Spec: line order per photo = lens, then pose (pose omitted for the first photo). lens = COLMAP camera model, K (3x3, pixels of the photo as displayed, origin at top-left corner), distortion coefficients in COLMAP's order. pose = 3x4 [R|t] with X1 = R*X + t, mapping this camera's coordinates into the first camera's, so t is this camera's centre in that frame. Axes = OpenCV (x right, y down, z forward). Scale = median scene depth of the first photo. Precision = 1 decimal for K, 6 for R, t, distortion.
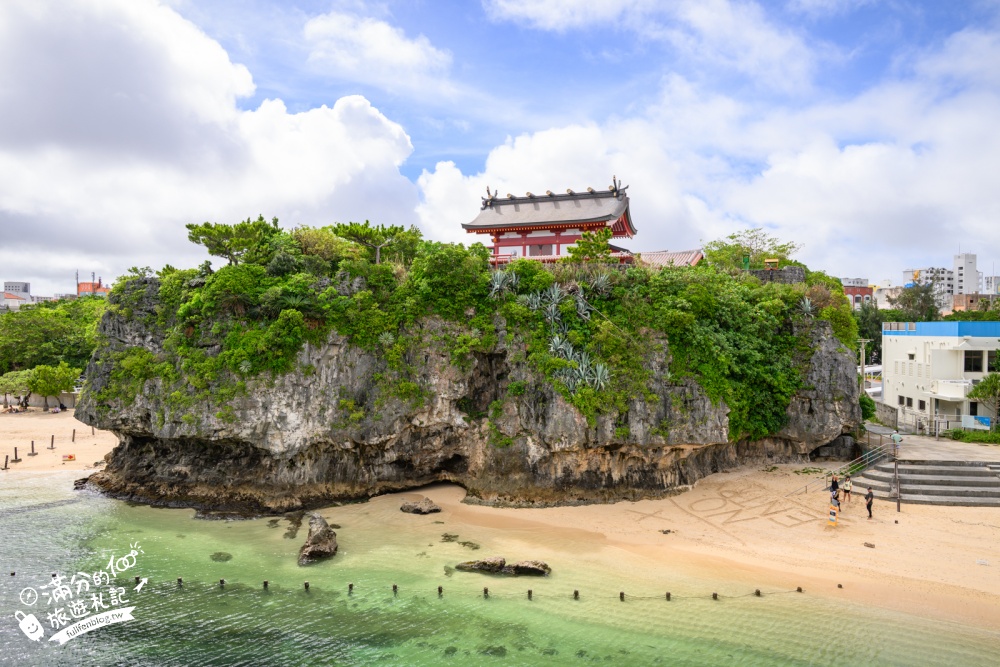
lens RADIAL K [[675.6, 0, 507.7], [0, 675.6, 334.1], [0, 0, 1]] dist [0.000733, -0.001071]
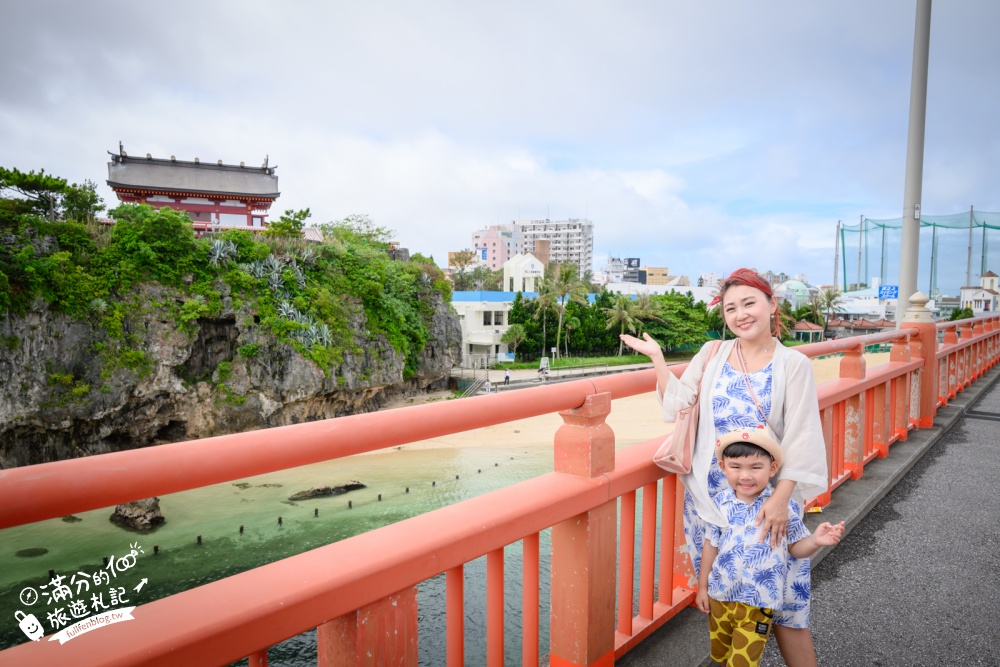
lens RADIAL K [[675.6, 0, 507.1], [0, 675.6, 341.2], [0, 0, 1]] dist [0.000733, -0.001071]
pose [[0.667068, -0.046693, 0.743532, -0.504076], [0.002959, 0.998192, 0.060031, 0.001947], [-0.744991, -0.037844, 0.666000, -0.032419]]
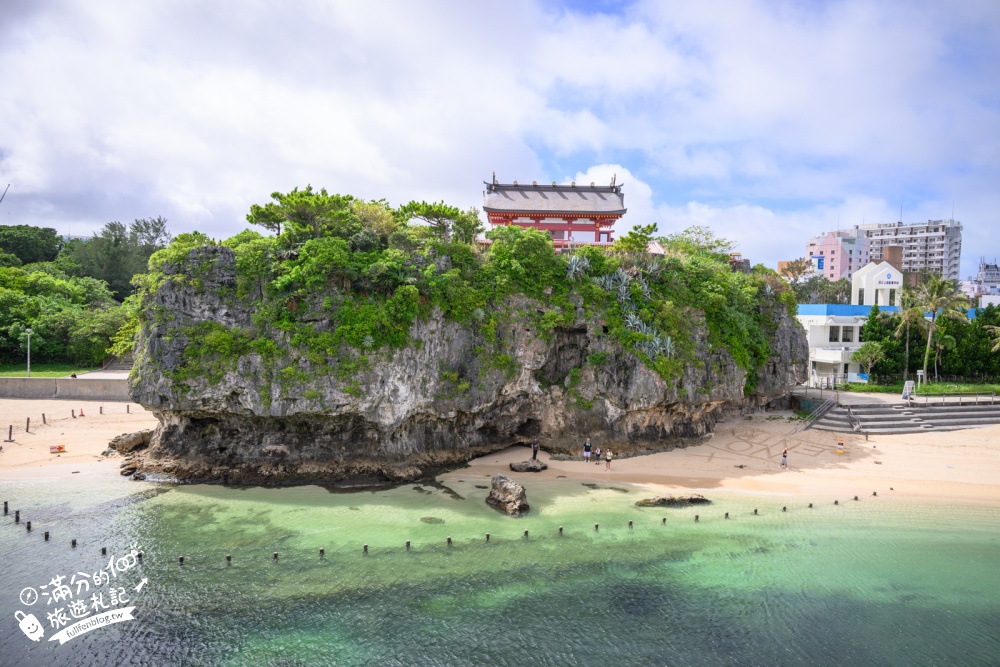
lens RADIAL K [[675.6, 0, 510.5], [0, 675.6, 336.0], [0, 0, 1]] dist [0.000733, -0.001071]
pose [[0.926171, -0.004502, 0.377077, -0.545999], [-0.010550, 0.999228, 0.037842, -0.000051], [-0.376957, -0.039026, 0.925408, -0.012061]]
